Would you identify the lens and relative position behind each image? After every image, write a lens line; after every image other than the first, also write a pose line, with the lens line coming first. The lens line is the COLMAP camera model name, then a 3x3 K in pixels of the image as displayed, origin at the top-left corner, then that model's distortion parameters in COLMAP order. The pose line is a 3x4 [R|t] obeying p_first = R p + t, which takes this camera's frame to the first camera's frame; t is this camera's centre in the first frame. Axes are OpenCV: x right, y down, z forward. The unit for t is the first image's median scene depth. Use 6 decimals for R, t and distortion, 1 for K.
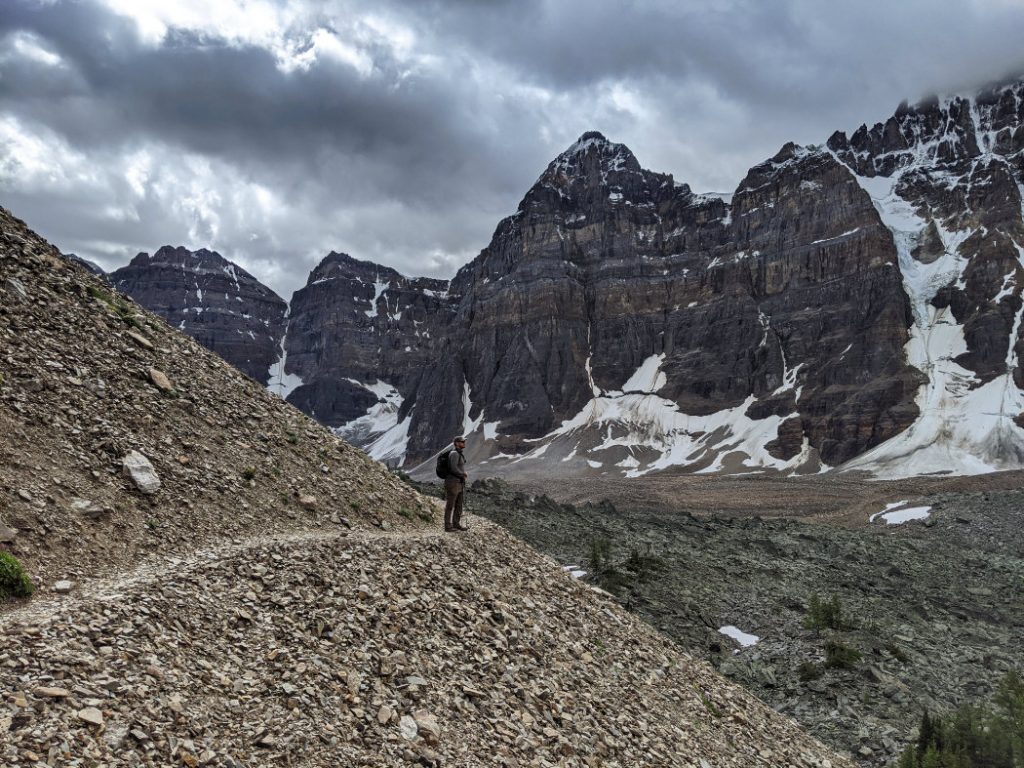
lens RADIAL K [[819.1, 0, 511.3], [0, 819.1, 381.6], [0, 0, 1]] dist [0.080073, -0.132954]
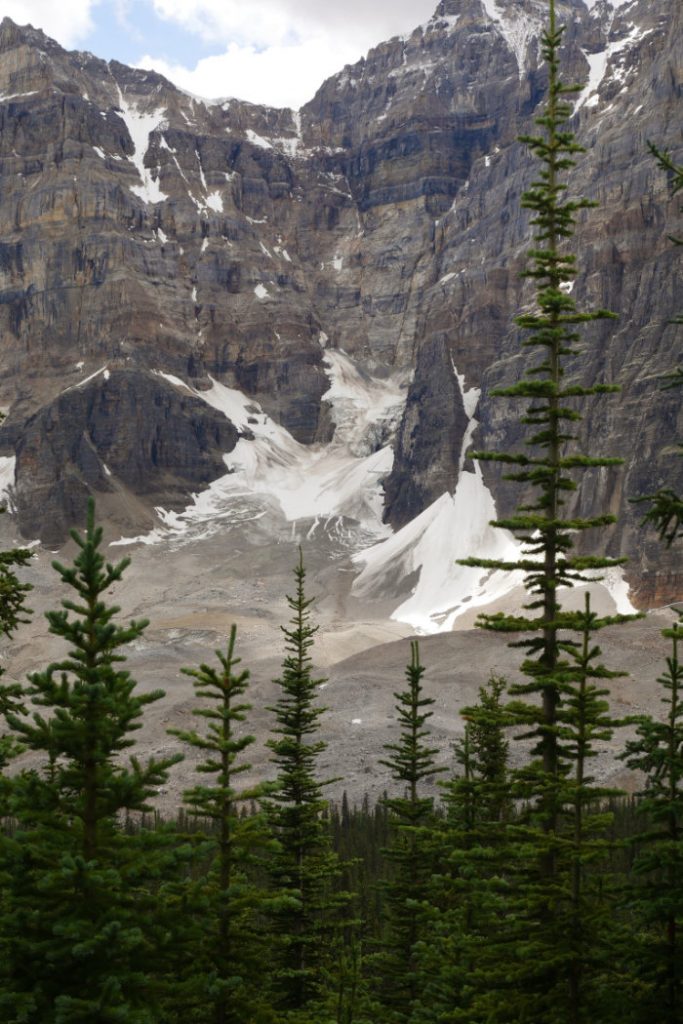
lens RADIAL K [[1850.6, 0, 303.3], [0, 1850.6, 537.9], [0, 0, 1]] dist [-0.044466, 0.000000]
pose [[0.968147, -0.033720, 0.248101, -0.506223], [0.015474, 0.997054, 0.075128, 0.012479], [-0.249904, -0.068896, 0.965816, 0.315583]]
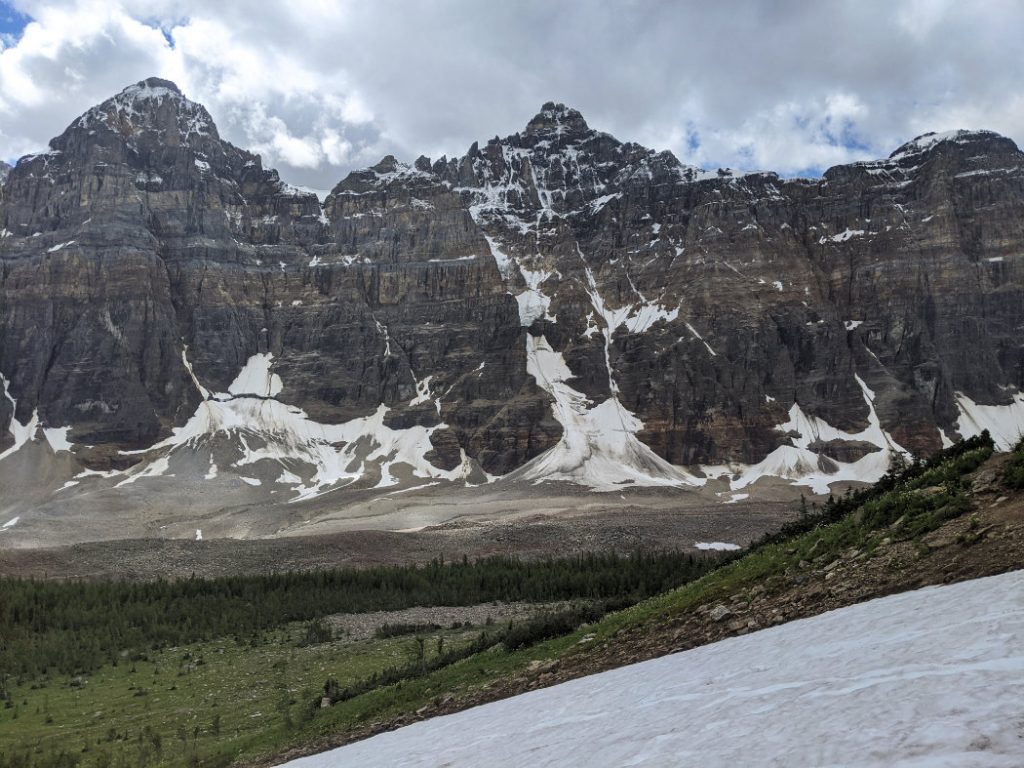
lens RADIAL K [[819.1, 0, 504.3], [0, 819.1, 389.1], [0, 0, 1]] dist [0.080073, -0.132954]
pose [[0.712480, 0.044359, 0.700289, -0.276397], [-0.055399, 0.998441, -0.006881, -0.003152], [-0.699502, -0.033893, 0.713826, 0.177274]]
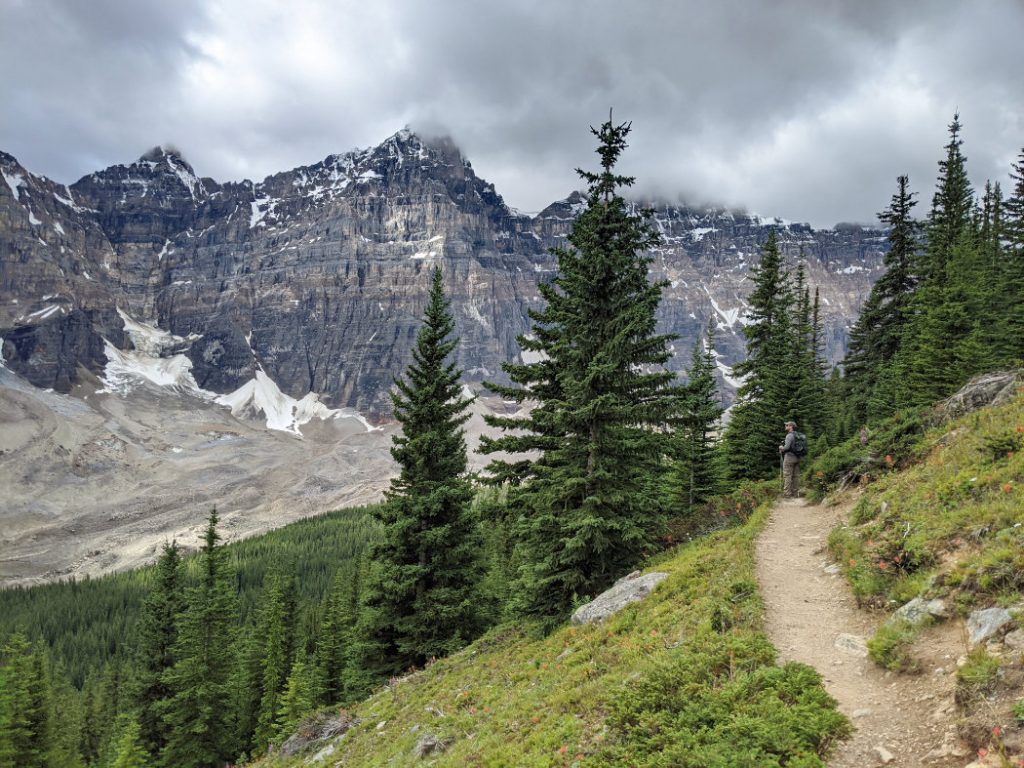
lens RADIAL K [[819.1, 0, 505.6], [0, 819.1, 394.4], [0, 0, 1]] dist [0.080073, -0.132954]
pose [[0.463621, 0.004589, 0.886022, -1.021941], [-0.083270, 0.995786, 0.038415, 0.014459], [-0.882112, -0.091589, 0.462050, 0.448046]]
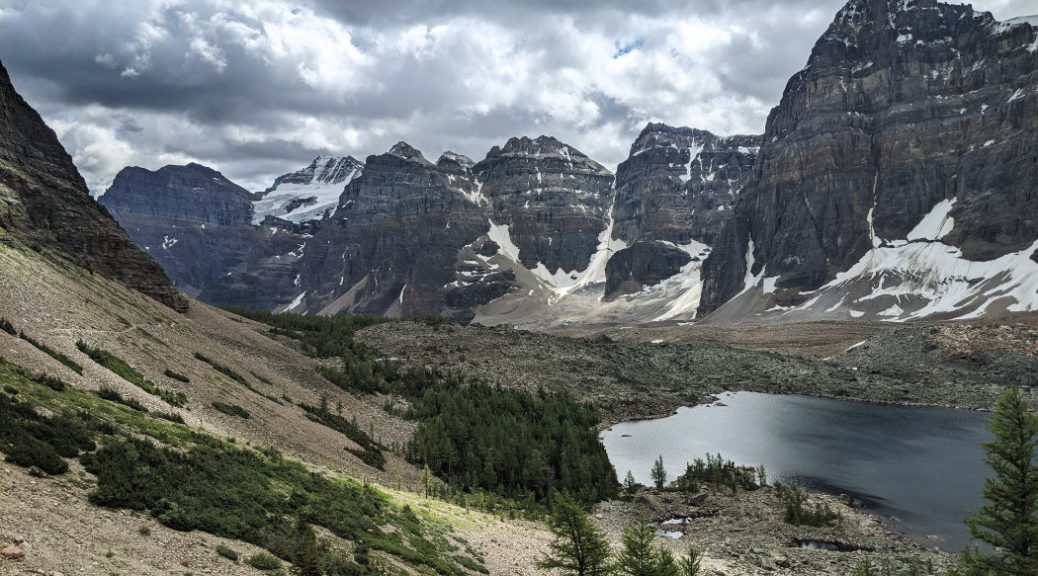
lens RADIAL K [[825.5, 0, 488.1], [0, 825.5, 304.2], [0, 0, 1]] dist [0.028119, -0.066169]
pose [[0.886925, -0.030014, -0.460938, 0.149927], [0.067442, 0.995607, 0.064941, -0.010236], [0.456964, -0.088684, 0.885053, -0.130385]]
